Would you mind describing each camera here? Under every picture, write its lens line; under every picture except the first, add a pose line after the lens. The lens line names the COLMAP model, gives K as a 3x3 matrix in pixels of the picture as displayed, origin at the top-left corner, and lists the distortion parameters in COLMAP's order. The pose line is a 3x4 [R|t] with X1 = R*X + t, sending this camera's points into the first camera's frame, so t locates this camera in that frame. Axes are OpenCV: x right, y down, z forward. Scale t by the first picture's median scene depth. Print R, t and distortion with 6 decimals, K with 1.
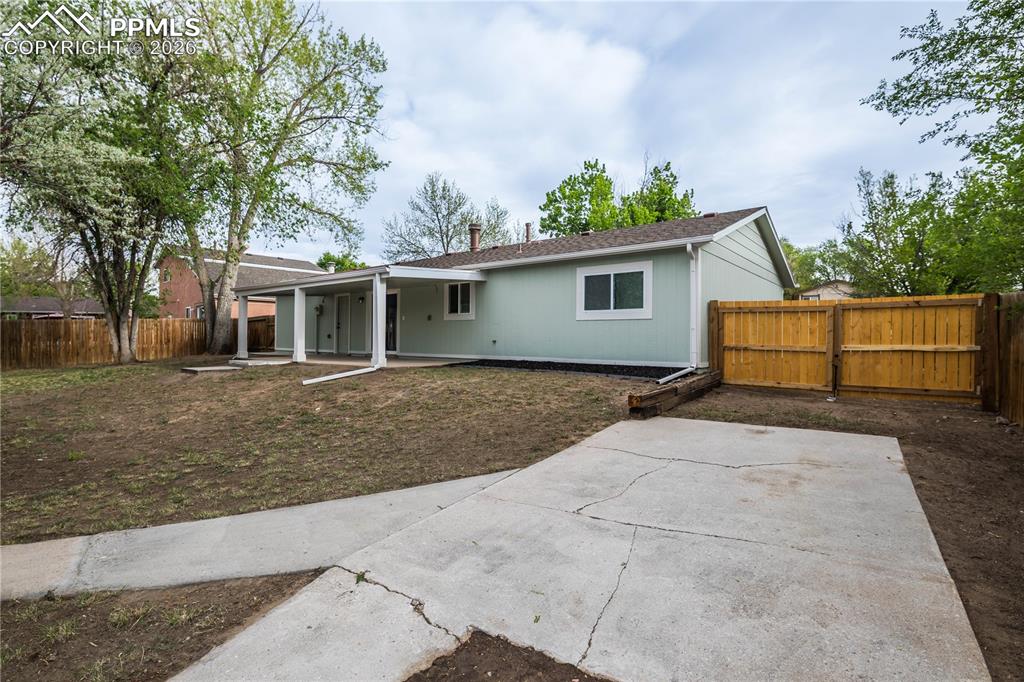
lens RADIAL K [[501.5, 0, 512.6], [0, 501.5, 337.6], [0, 0, 1]] dist [-0.002562, -0.005503]
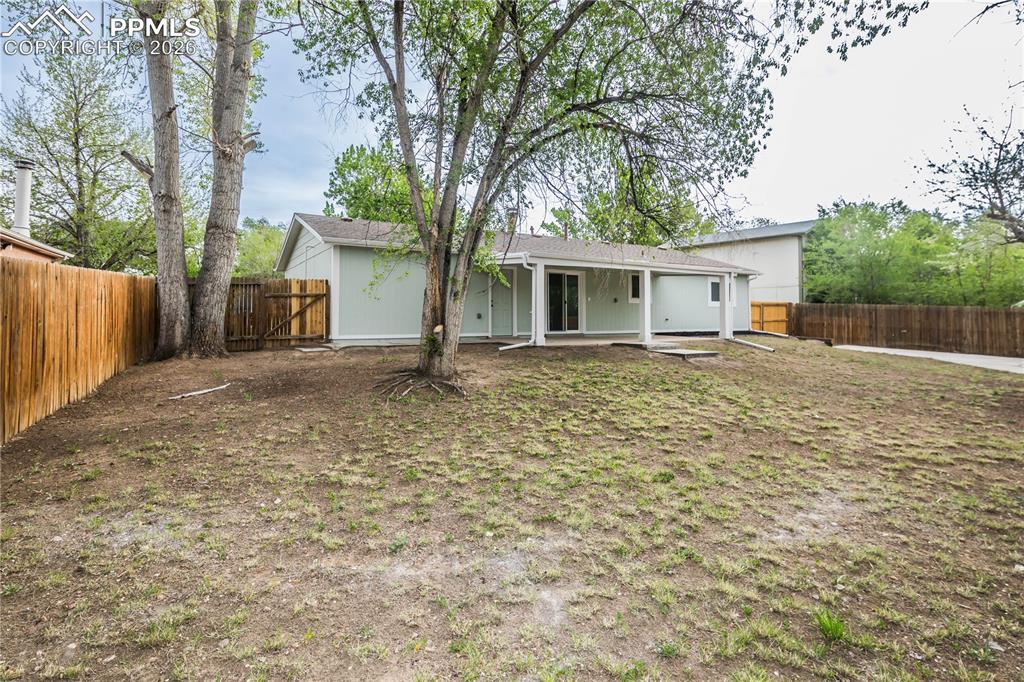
lens RADIAL K [[501.5, 0, 504.9], [0, 501.5, 308.7], [0, 0, 1]] dist [-0.002562, -0.005503]
pose [[0.333510, 0.008700, 0.942707, -1.490322], [-0.000848, 0.999960, -0.008928, -0.009535], [-0.942746, 0.002178, 0.333504, 0.925653]]
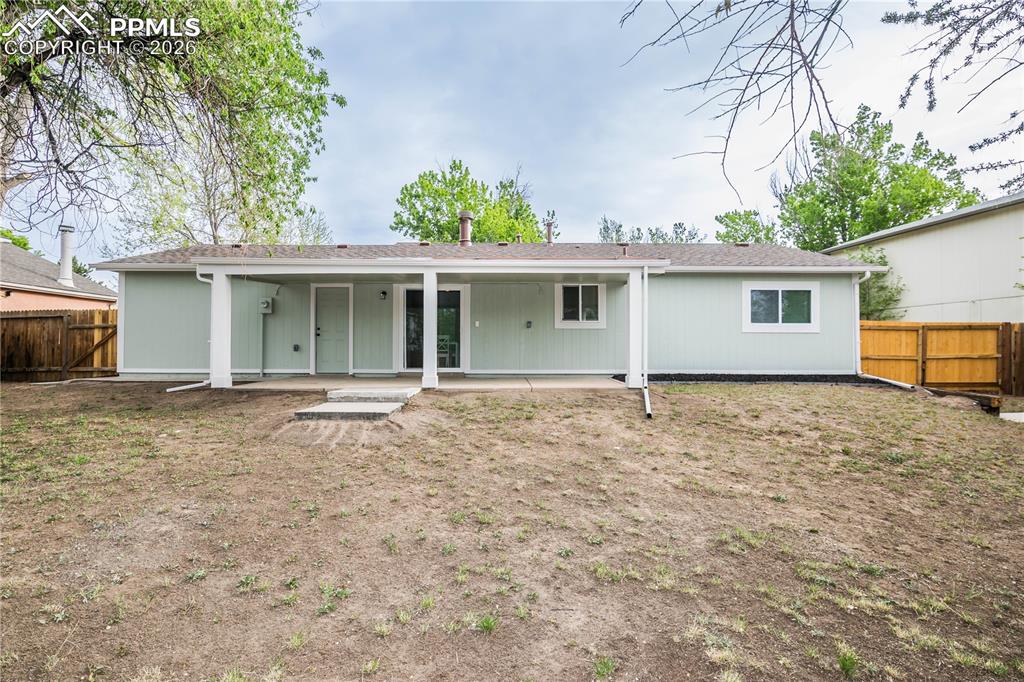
lens RADIAL K [[501.5, 0, 512.1], [0, 501.5, 350.1], [0, 0, 1]] dist [-0.002562, -0.005503]
pose [[0.768627, -0.003054, 0.639690, -0.756368], [0.001332, 0.999994, 0.003173, -0.001677], [-0.639696, -0.001587, 0.768627, 0.439240]]
